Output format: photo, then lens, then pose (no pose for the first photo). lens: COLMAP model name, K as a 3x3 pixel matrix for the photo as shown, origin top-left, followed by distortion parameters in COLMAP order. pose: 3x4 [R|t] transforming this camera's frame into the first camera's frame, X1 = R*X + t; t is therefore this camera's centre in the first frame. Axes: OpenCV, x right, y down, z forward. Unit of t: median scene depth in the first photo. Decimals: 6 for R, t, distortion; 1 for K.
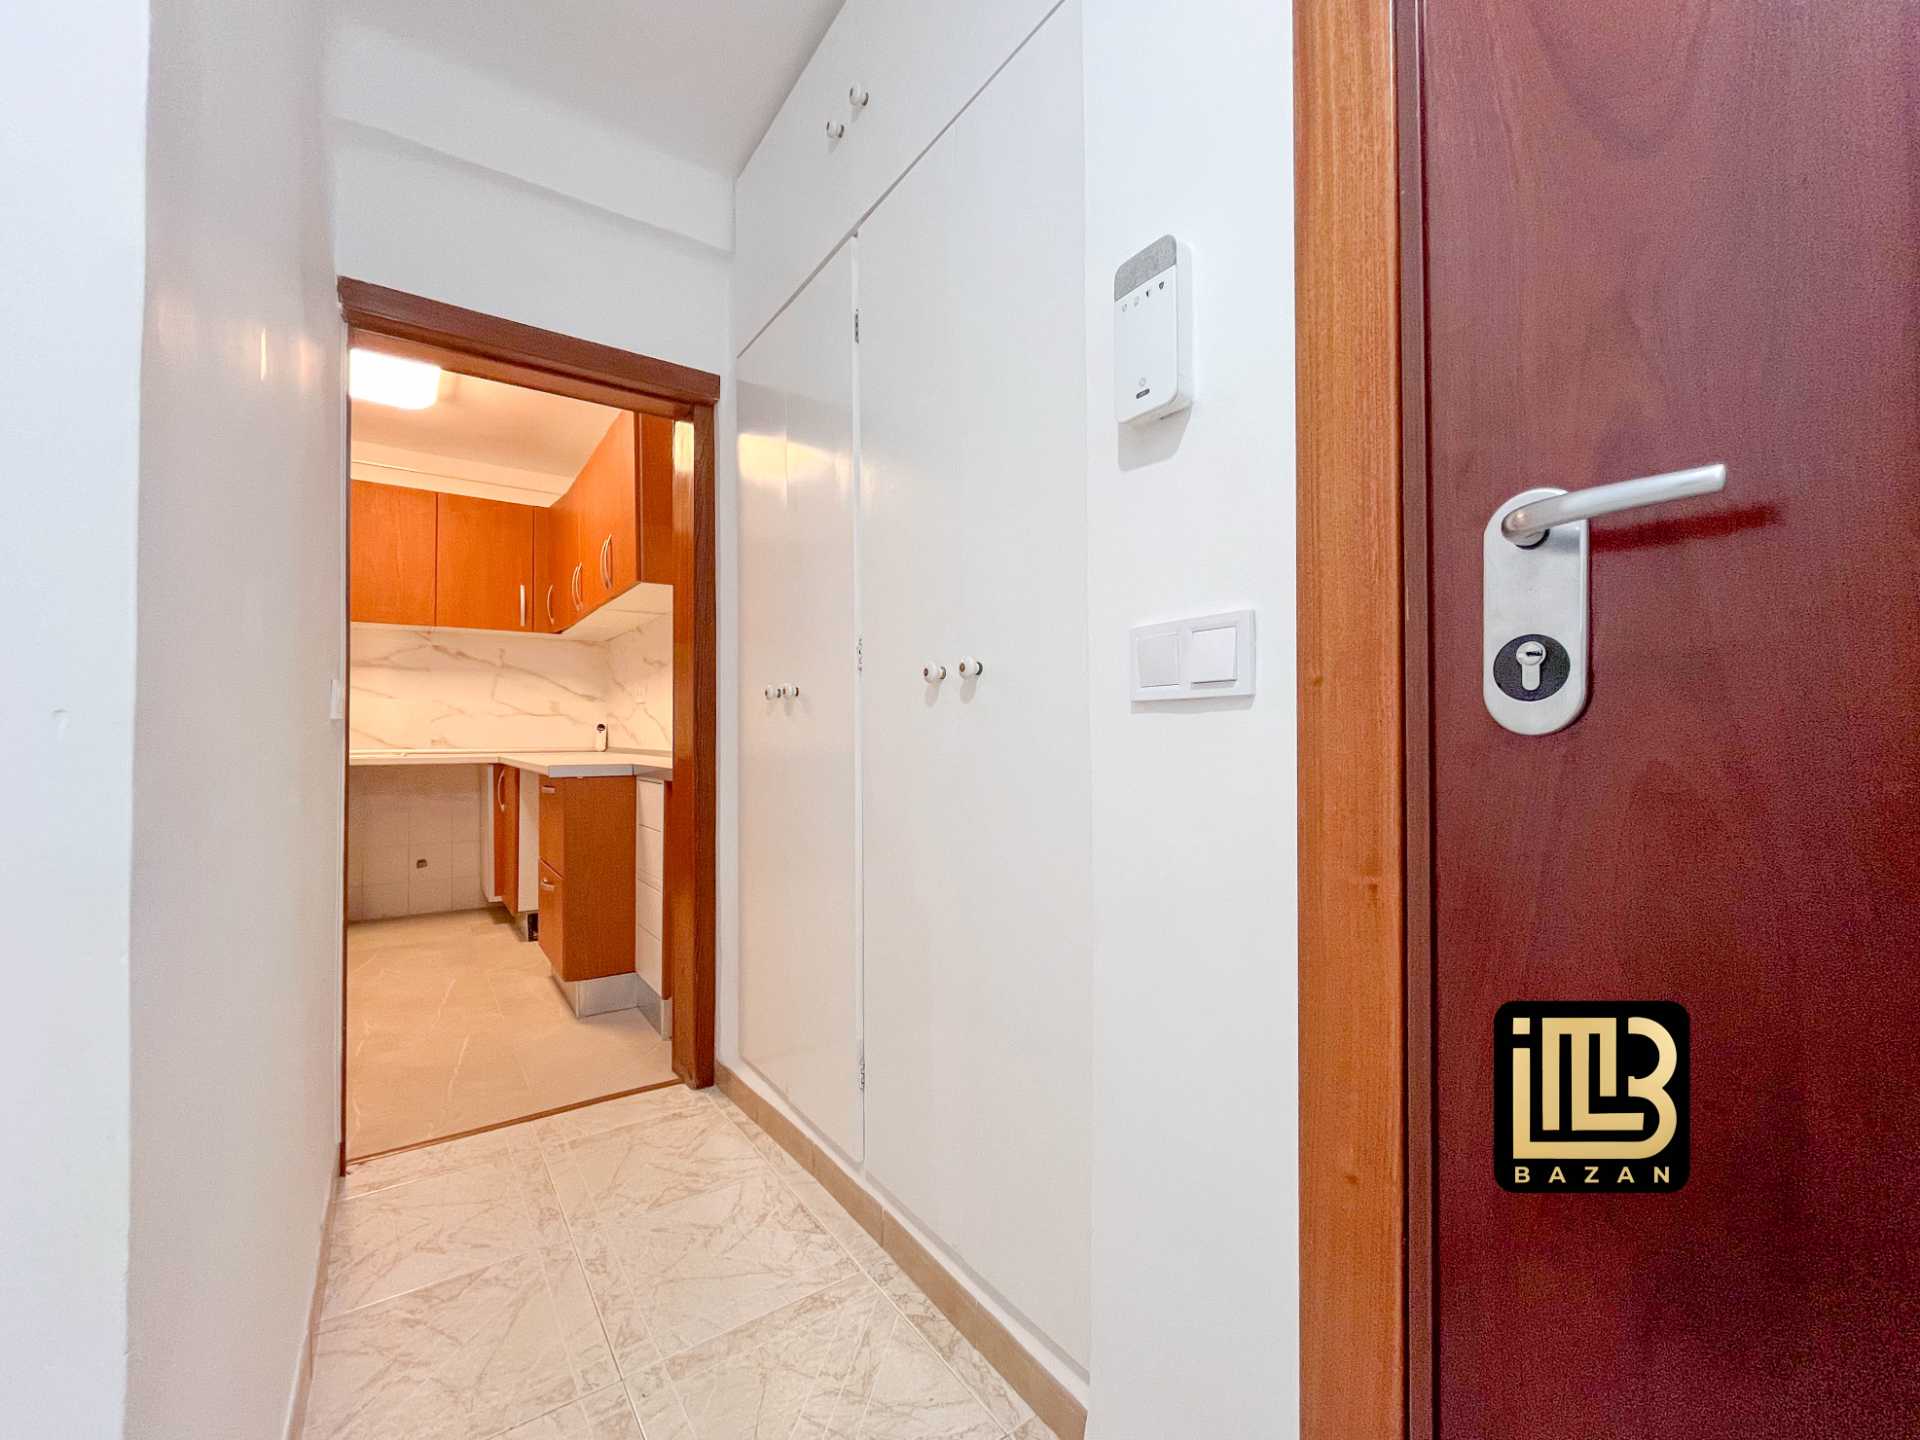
lens RADIAL K [[798.8, 0, 962.1], [0, 798.8, 723.7], [0, 0, 1]] dist [0.000049, -0.001387]
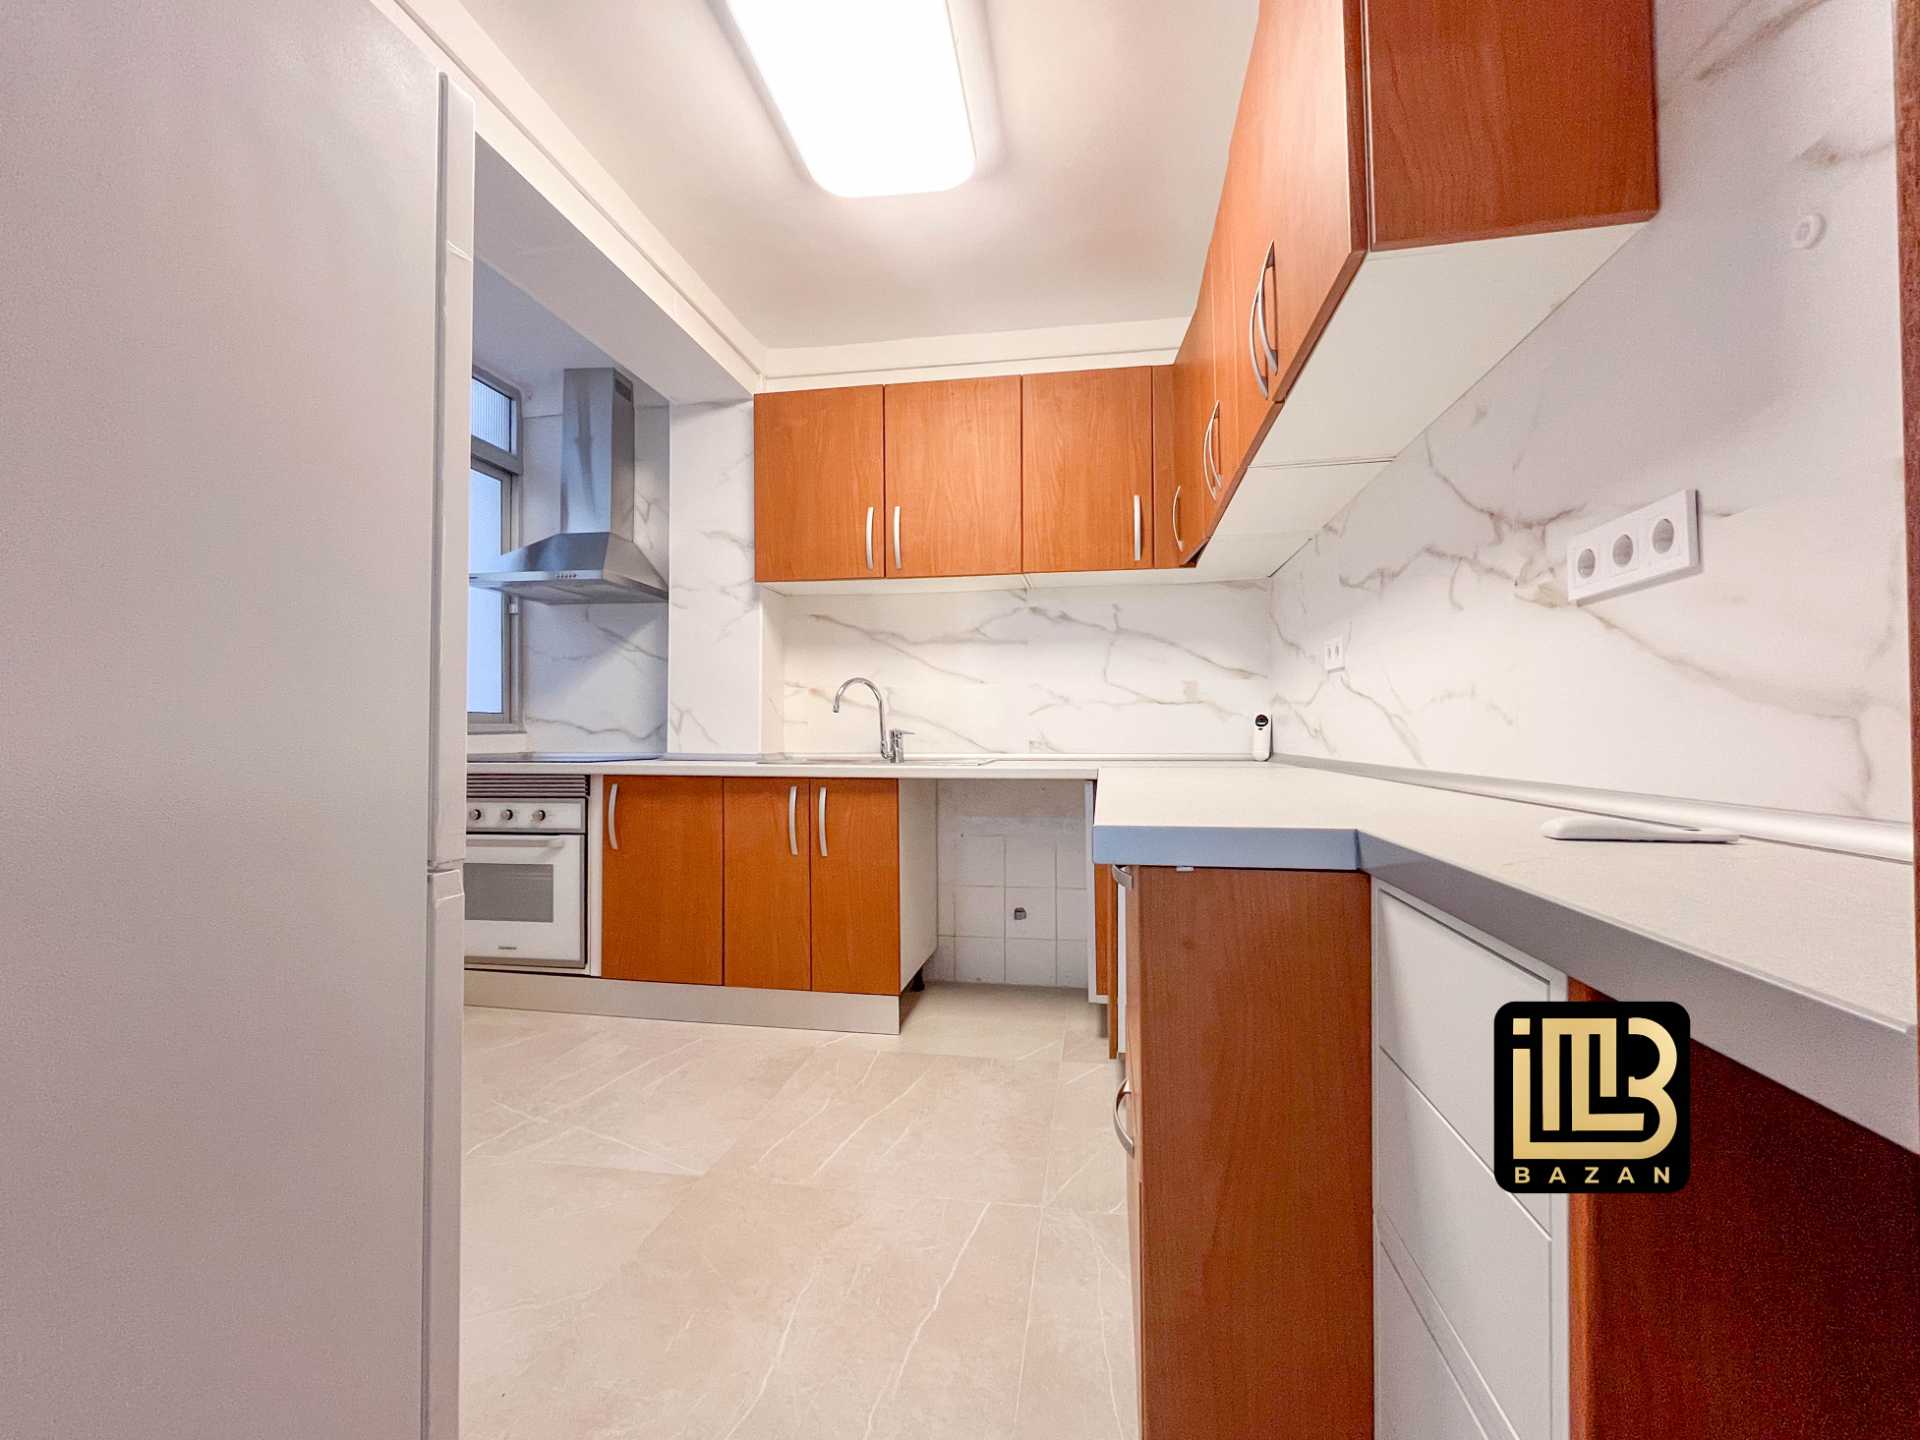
lens RADIAL K [[798.8, 0, 968.0], [0, 798.8, 724.0], [0, 0, 1]] dist [0.000049, -0.001387]
pose [[0.709203, -0.010551, -0.704926, -0.202098], [0.010818, 0.999933, -0.004082, 0.007637], [0.704922, -0.004731, 0.709269, 0.456381]]
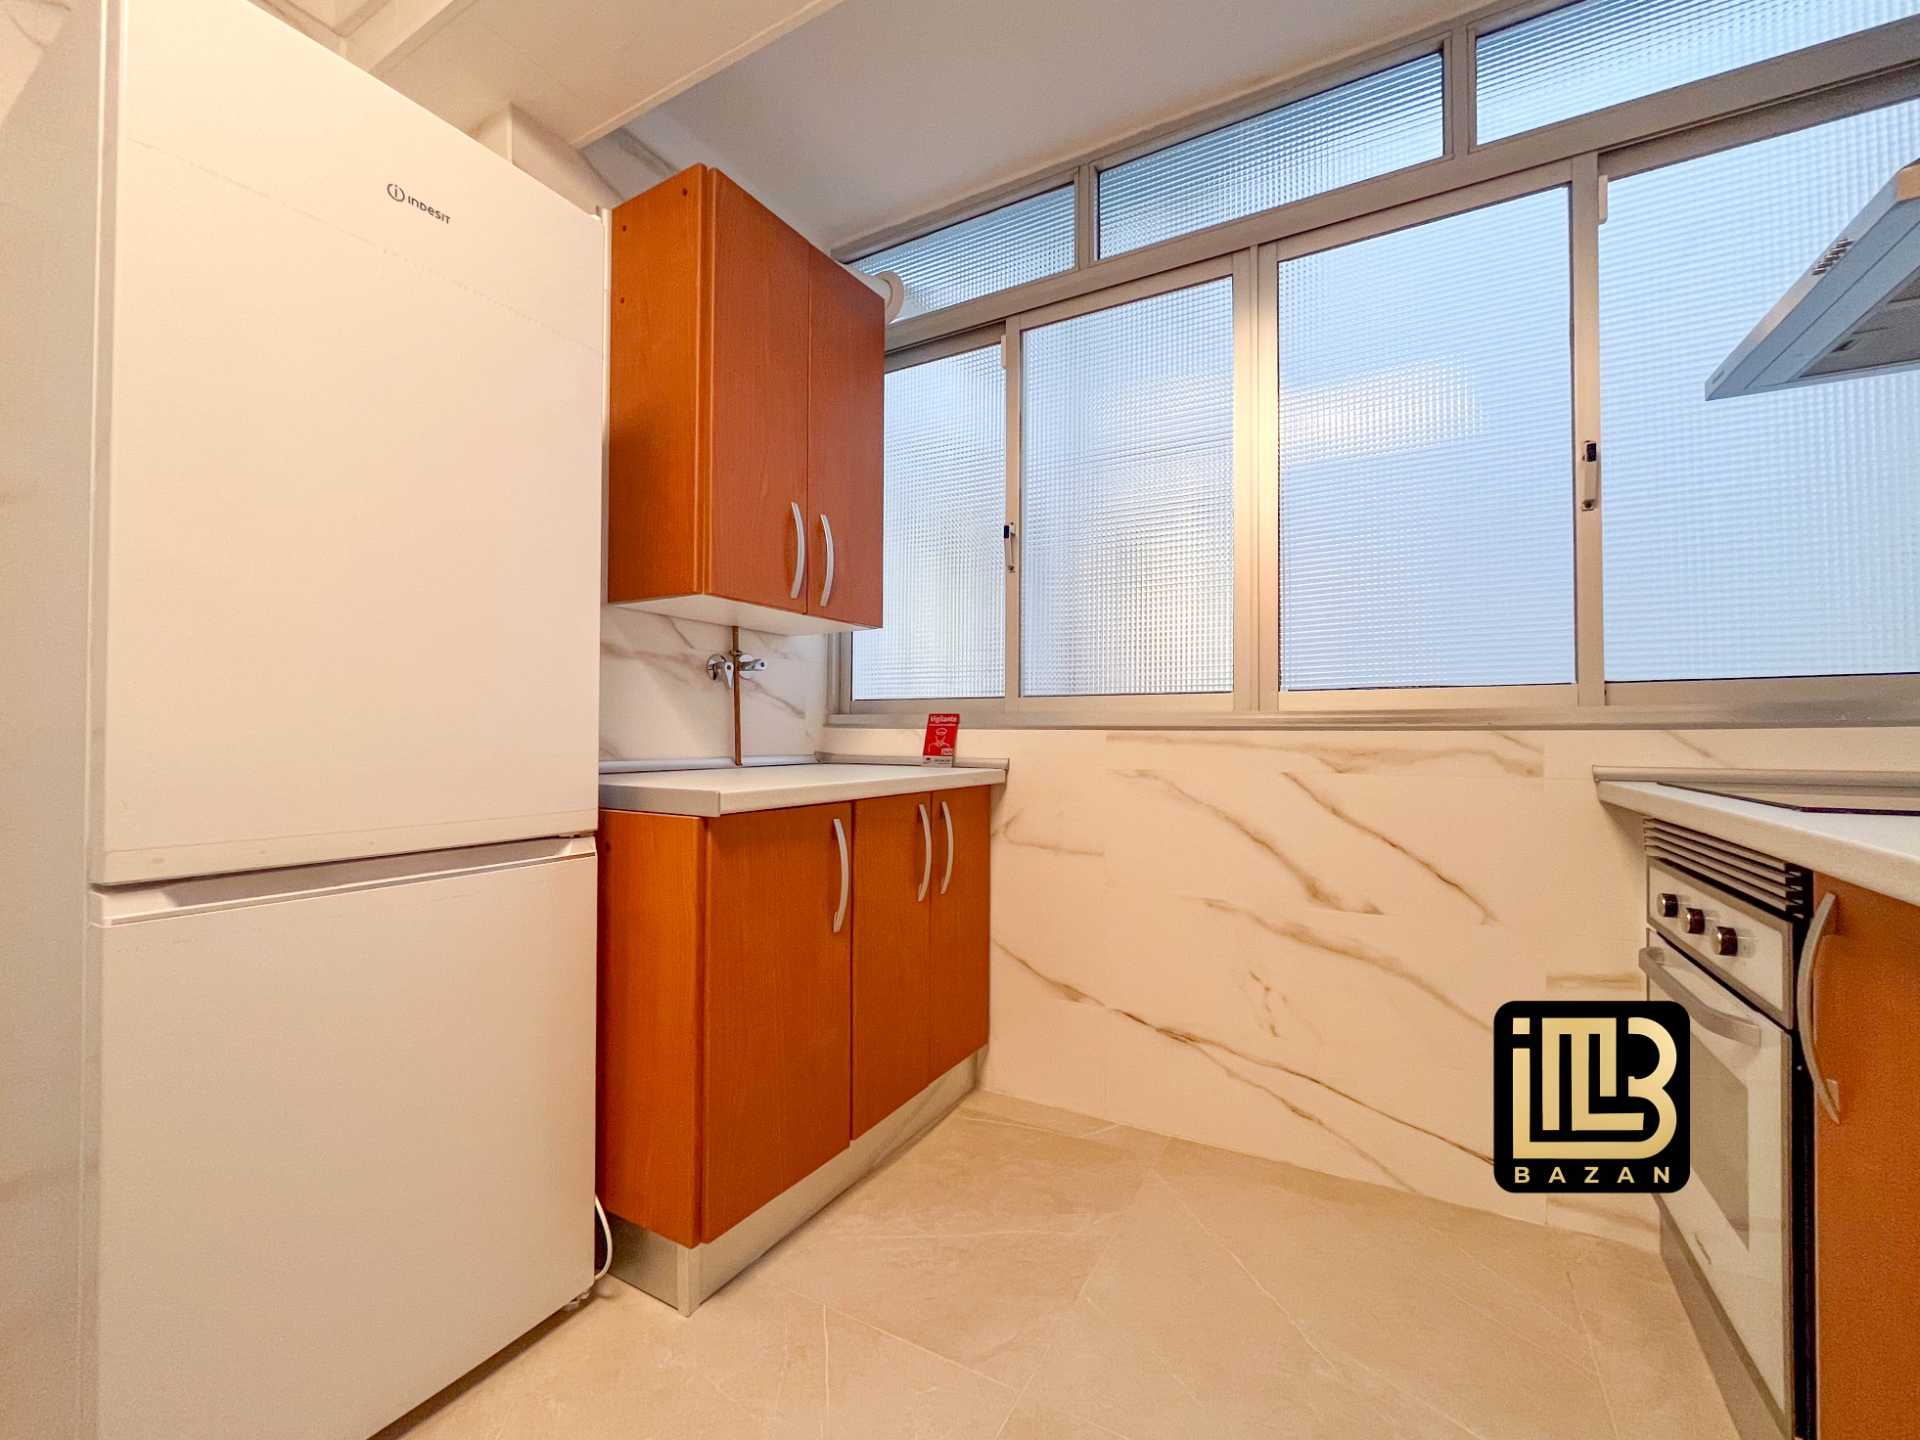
lens RADIAL K [[798.8, 0, 957.9], [0, 798.8, 721.9], [0, 0, 1]] dist [0.000049, -0.001387]
pose [[-0.902452, -0.005266, -0.430758, -0.587341], [0.007515, 0.999581, -0.027966, 0.013965], [0.430725, -0.028475, -0.902034, 0.786697]]
